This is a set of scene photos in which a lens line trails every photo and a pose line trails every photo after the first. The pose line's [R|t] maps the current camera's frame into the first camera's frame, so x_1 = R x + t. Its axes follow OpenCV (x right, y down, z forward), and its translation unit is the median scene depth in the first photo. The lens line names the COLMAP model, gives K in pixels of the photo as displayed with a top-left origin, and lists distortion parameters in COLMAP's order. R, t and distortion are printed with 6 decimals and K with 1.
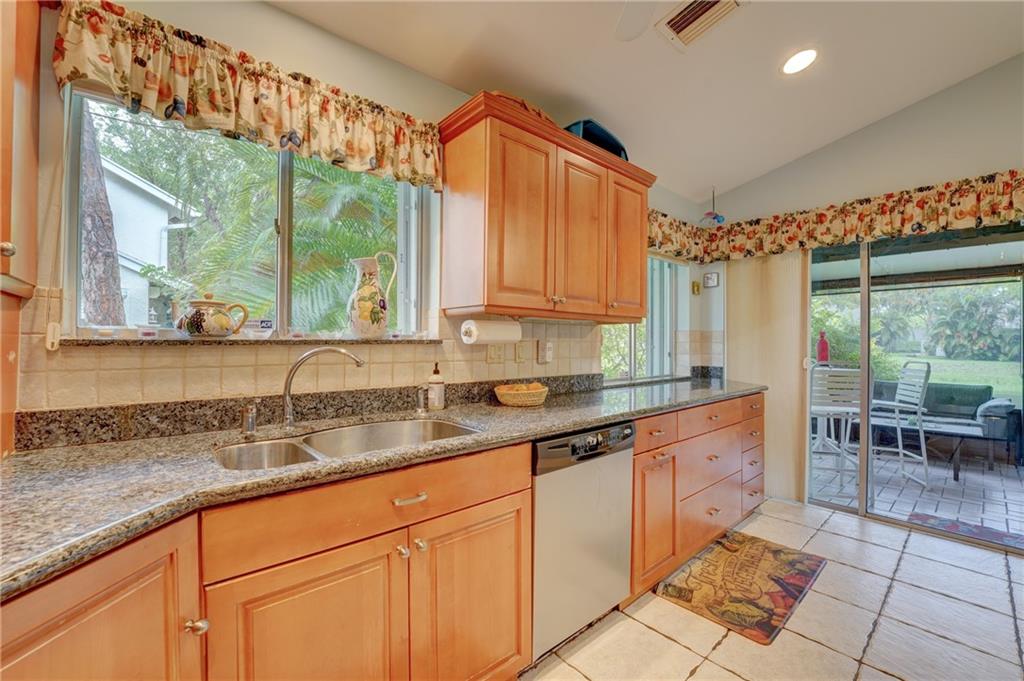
lens RADIAL K [[420.2, 0, 506.9], [0, 420.2, 336.5], [0, 0, 1]] dist [-0.027908, 0.002775]
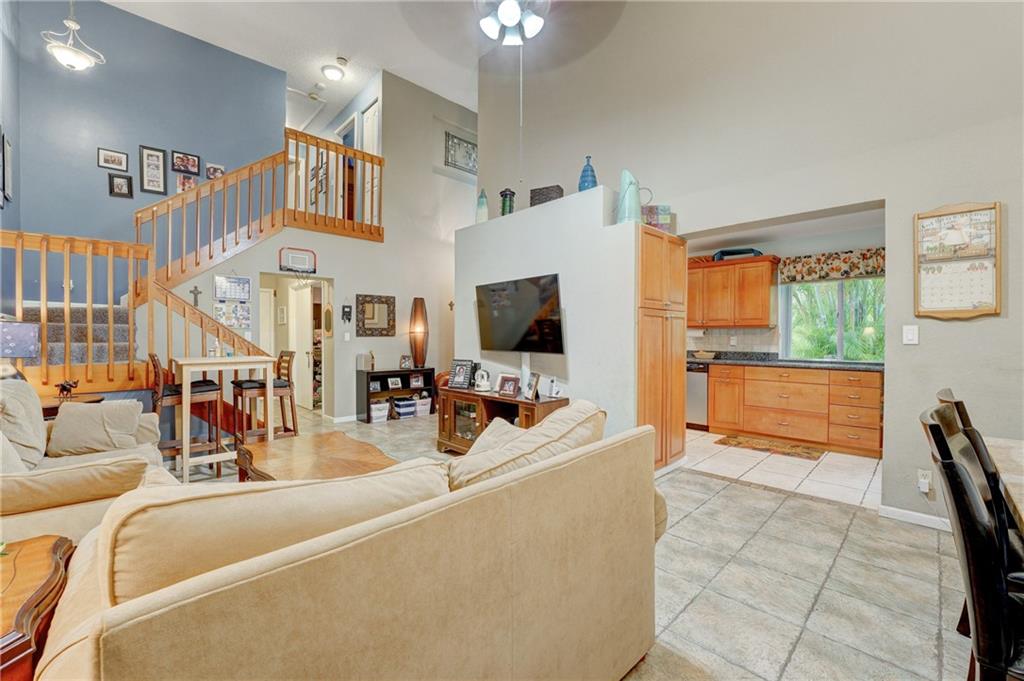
lens RADIAL K [[420.2, 0, 518.4], [0, 420.2, 335.3], [0, 0, 1]] dist [-0.027908, 0.002775]
pose [[0.060146, -0.009038, -0.998149, 2.839771], [0.009396, 0.999920, -0.008488, 0.016027], [0.998145, -0.008868, 0.060226, -0.447839]]
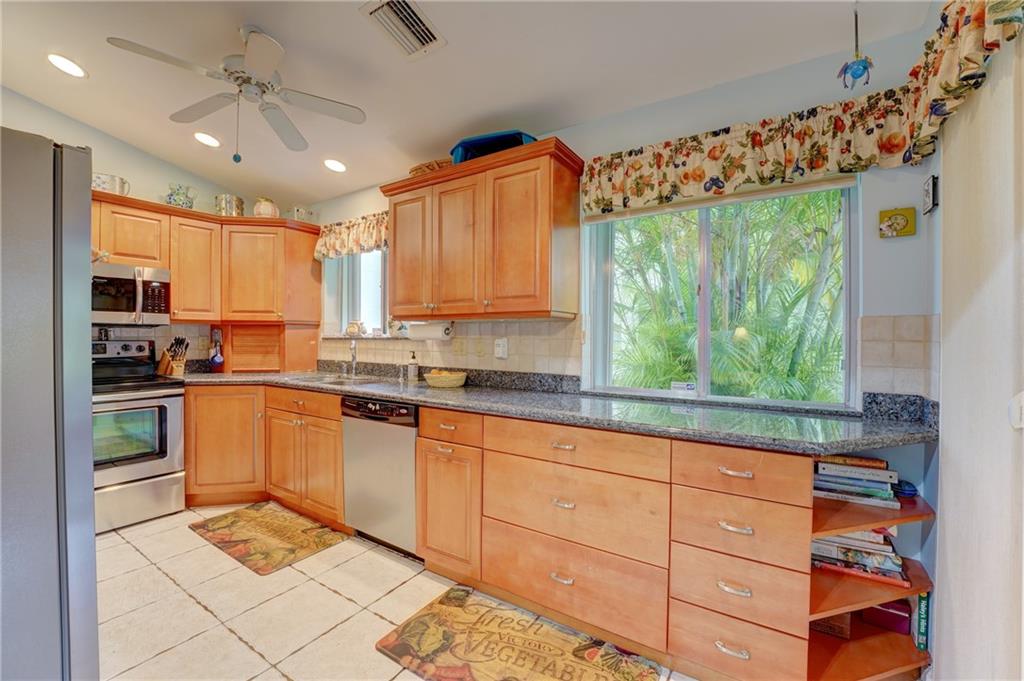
lens RADIAL K [[420.2, 0, 514.7], [0, 420.2, 332.5], [0, 0, 1]] dist [-0.027908, 0.002775]
pose [[0.280731, -0.013986, -0.959684, 1.381104], [0.008001, 0.999893, -0.012231, 0.011404], [0.959753, -0.004245, 0.280813, 0.855251]]
